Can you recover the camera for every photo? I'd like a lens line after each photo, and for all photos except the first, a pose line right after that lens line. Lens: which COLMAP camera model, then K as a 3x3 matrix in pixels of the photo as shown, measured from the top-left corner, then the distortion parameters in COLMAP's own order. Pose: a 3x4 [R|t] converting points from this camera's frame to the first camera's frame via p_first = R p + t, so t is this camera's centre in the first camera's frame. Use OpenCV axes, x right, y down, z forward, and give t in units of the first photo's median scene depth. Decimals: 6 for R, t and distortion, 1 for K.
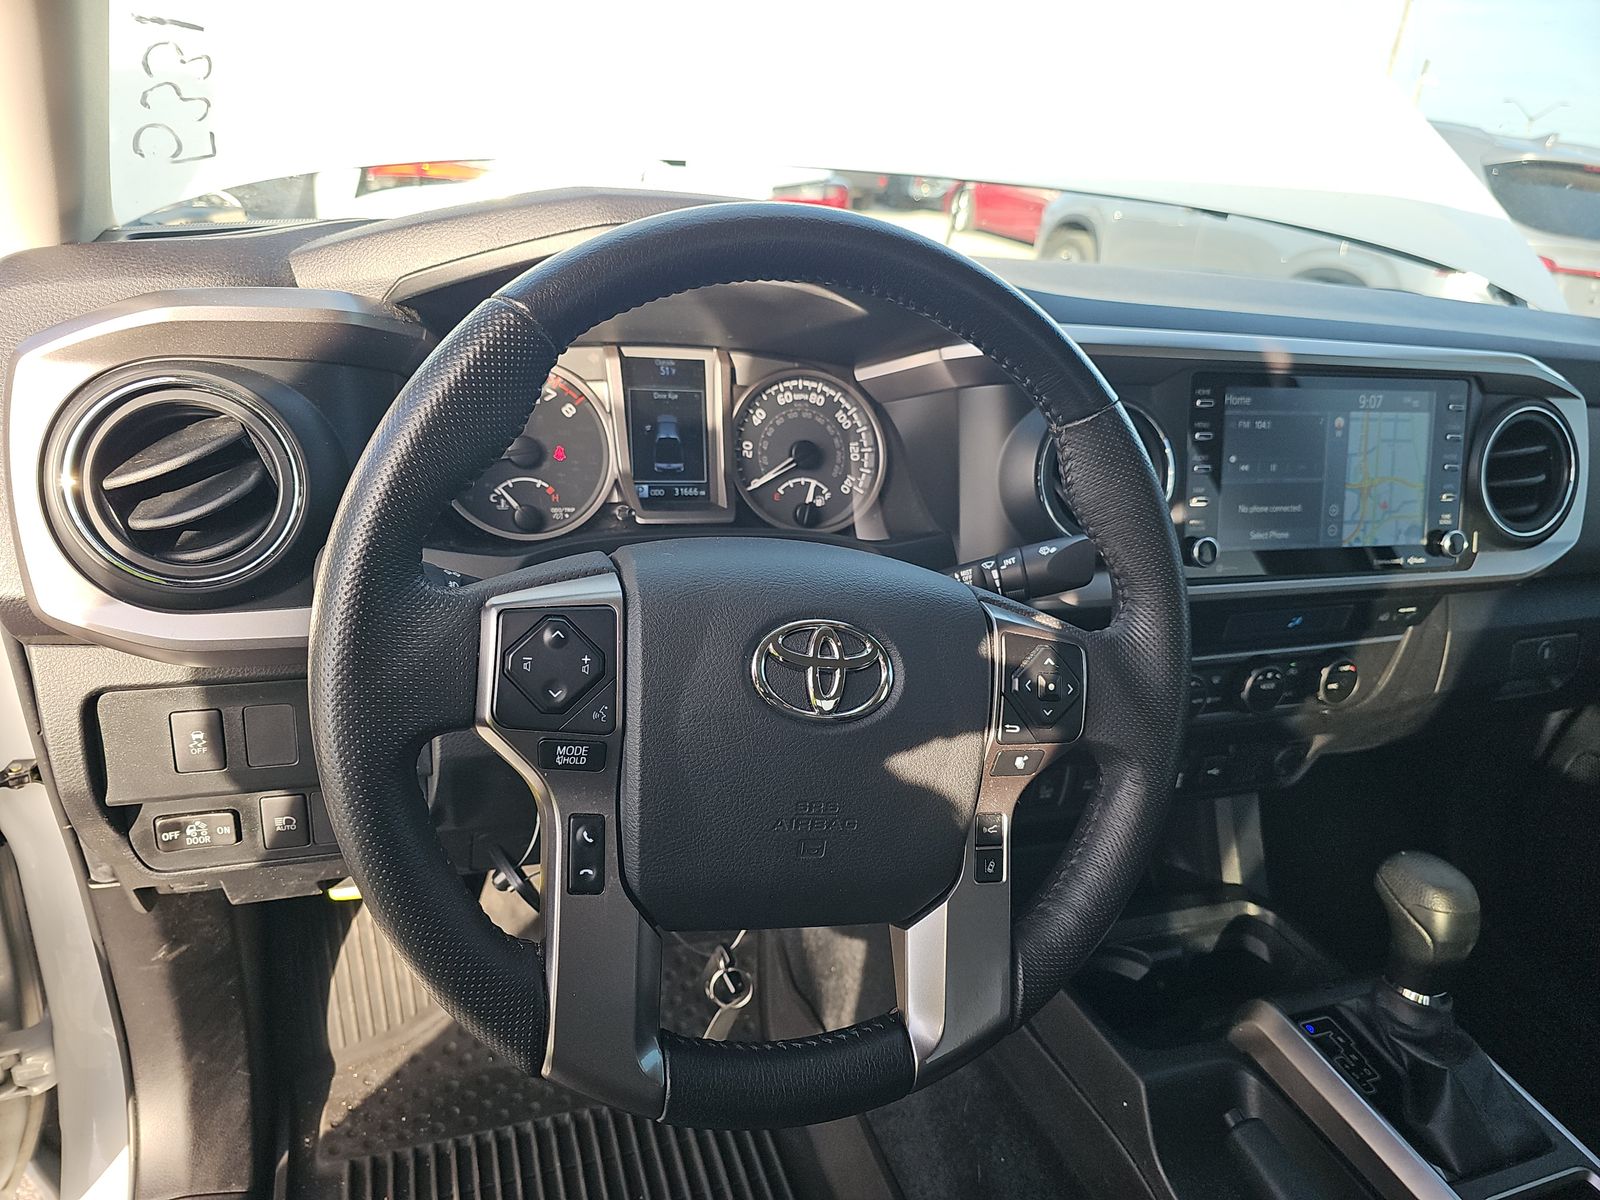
lens RADIAL K [[1073.2, 0, 812.7], [0, 1073.2, 606.0], [0, 0, 1]] dist [0.057305, -0.014549]
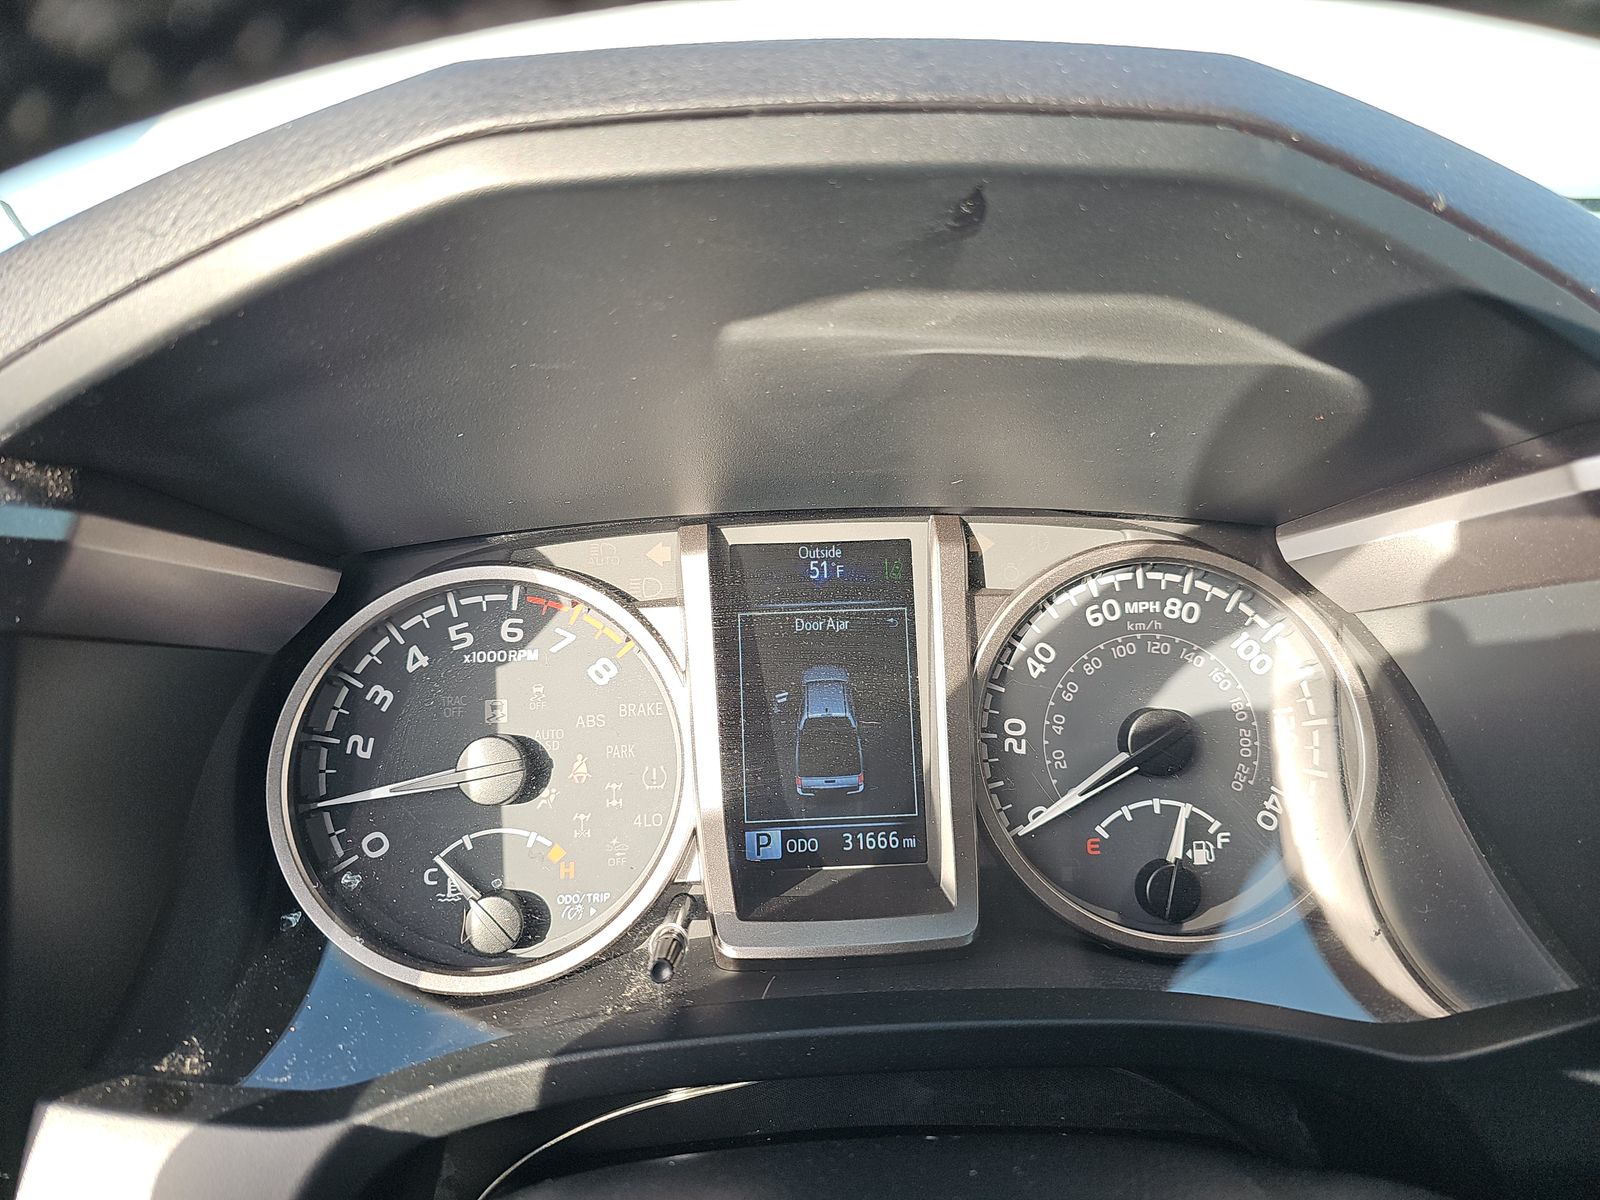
lens RADIAL K [[1073.2, 0, 789.3], [0, 1073.2, 609.2], [0, 0, 1]] dist [0.057305, -0.014549]
pose [[0.946423, -0.045413, -0.319720, -0.006441], [-0.003852, 0.988404, -0.151795, -0.127407], [0.322906, 0.144894, 0.935274, 0.549830]]
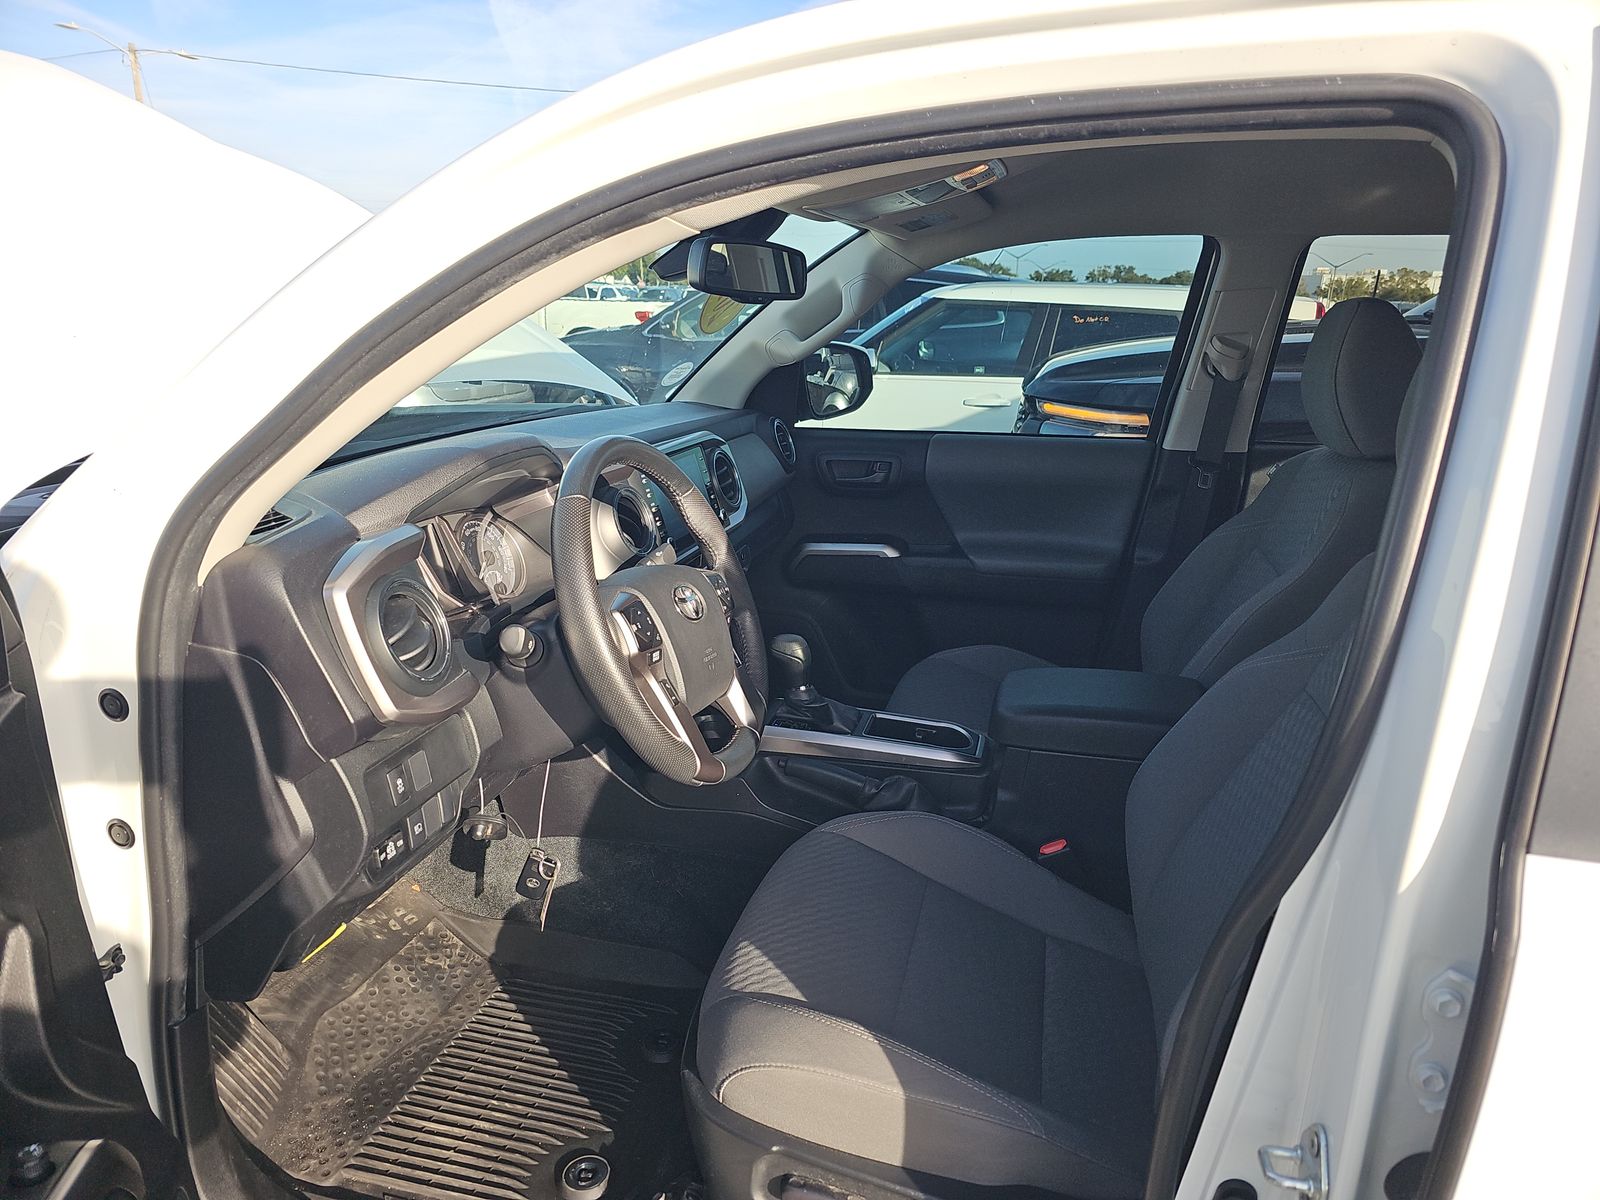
lens RADIAL K [[1073.2, 0, 801.4], [0, 1073.2, 599.8], [0, 0, 1]] dist [0.057305, -0.014549]
pose [[0.571440, -0.326909, 0.752719, -1.124311], [0.386270, 0.916417, 0.104760, -0.068558], [-0.724052, 0.230889, 0.649953, -0.555804]]
